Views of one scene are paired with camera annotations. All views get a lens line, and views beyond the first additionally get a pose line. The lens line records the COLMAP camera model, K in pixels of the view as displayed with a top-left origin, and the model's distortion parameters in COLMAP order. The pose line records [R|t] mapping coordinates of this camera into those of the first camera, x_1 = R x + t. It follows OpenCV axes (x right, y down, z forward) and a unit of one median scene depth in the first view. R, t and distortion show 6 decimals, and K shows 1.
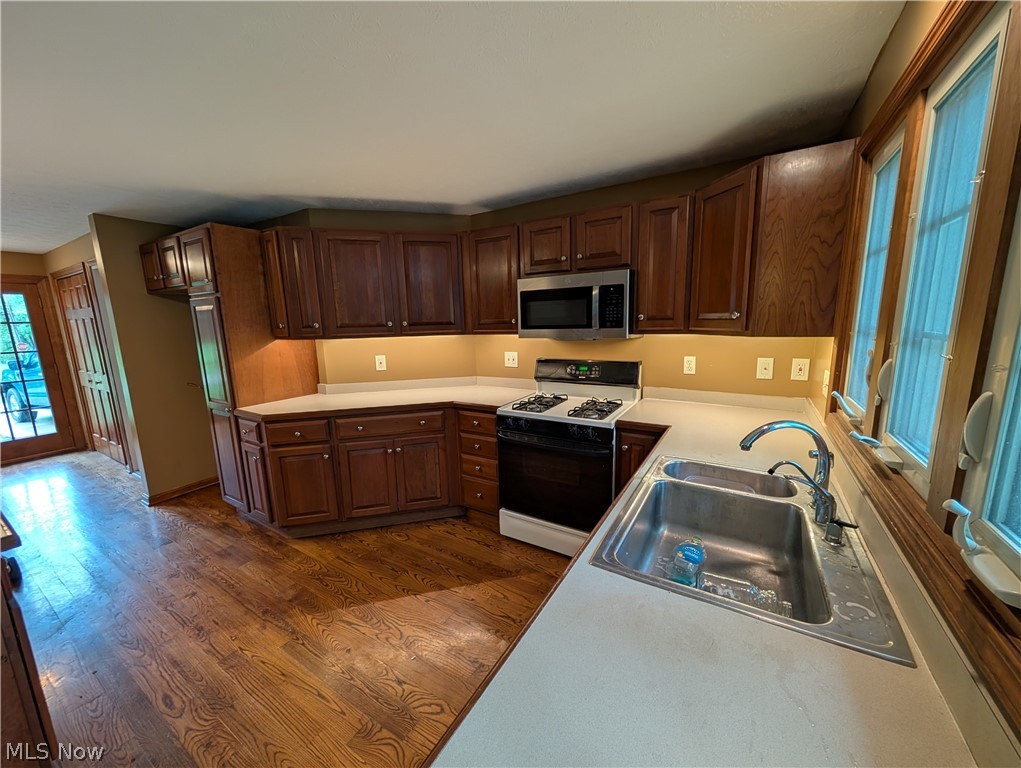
lens RADIAL K [[386.5, 0, 515.7], [0, 386.5, 385.3], [0, 0, 1]] dist [-0.000524, 0.000731]
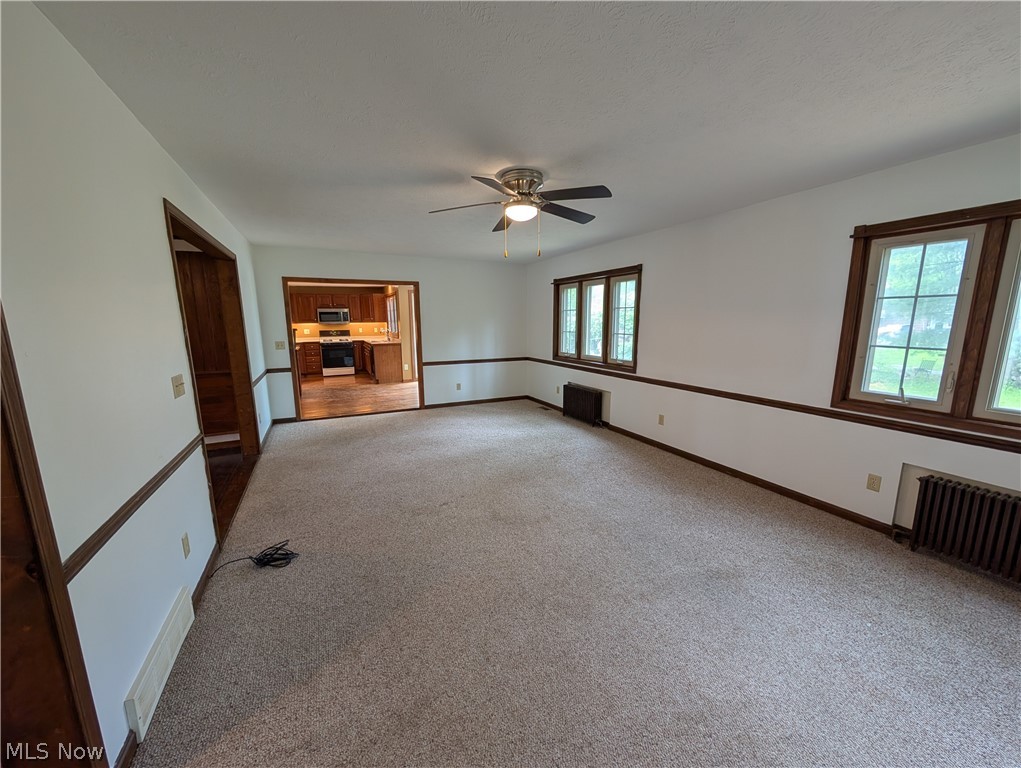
lens RADIAL K [[386.5, 0, 511.7], [0, 386.5, 386.5], [0, 0, 1]] dist [-0.000524, 0.000731]
pose [[0.544363, -0.130957, 0.828565, -2.363043], [0.140861, 0.987984, 0.063608, 0.548705], [-0.826939, 0.082086, 0.556268, -2.837428]]
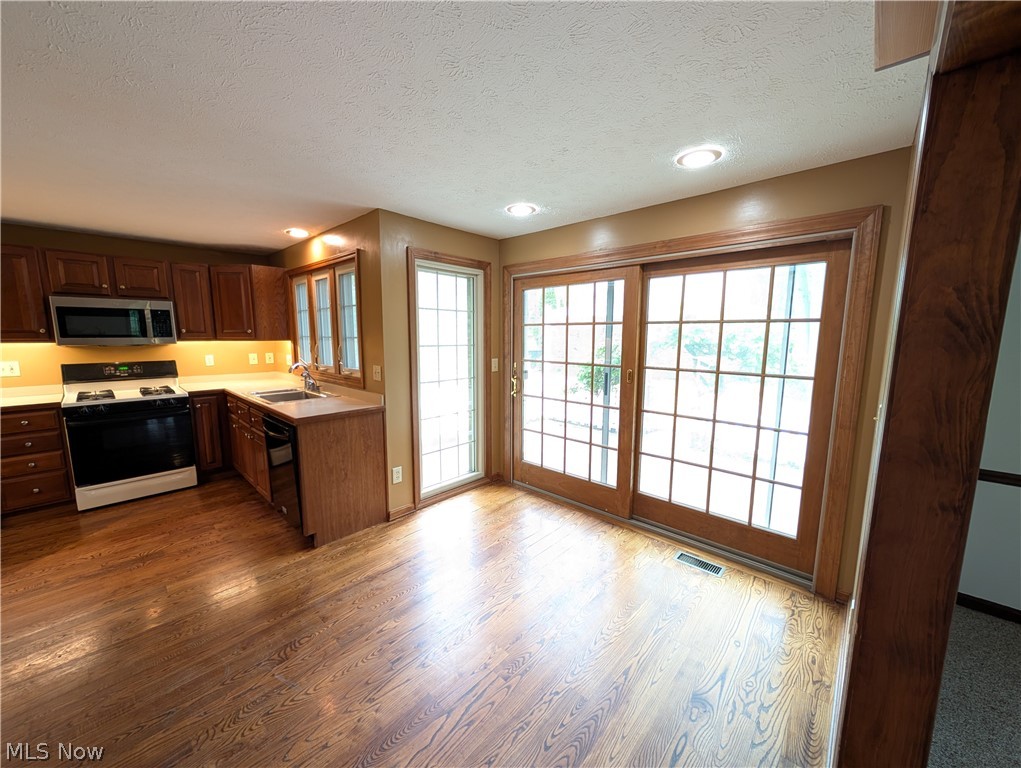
lens RADIAL K [[386.5, 0, 509.6], [0, 386.5, 386.7], [0, 0, 1]] dist [-0.000524, 0.000731]
pose [[0.212471, -0.110765, 0.970869, -0.927025], [0.157210, 0.984487, 0.077914, 0.137191], [-0.964438, 0.136075, 0.226588, -0.629465]]
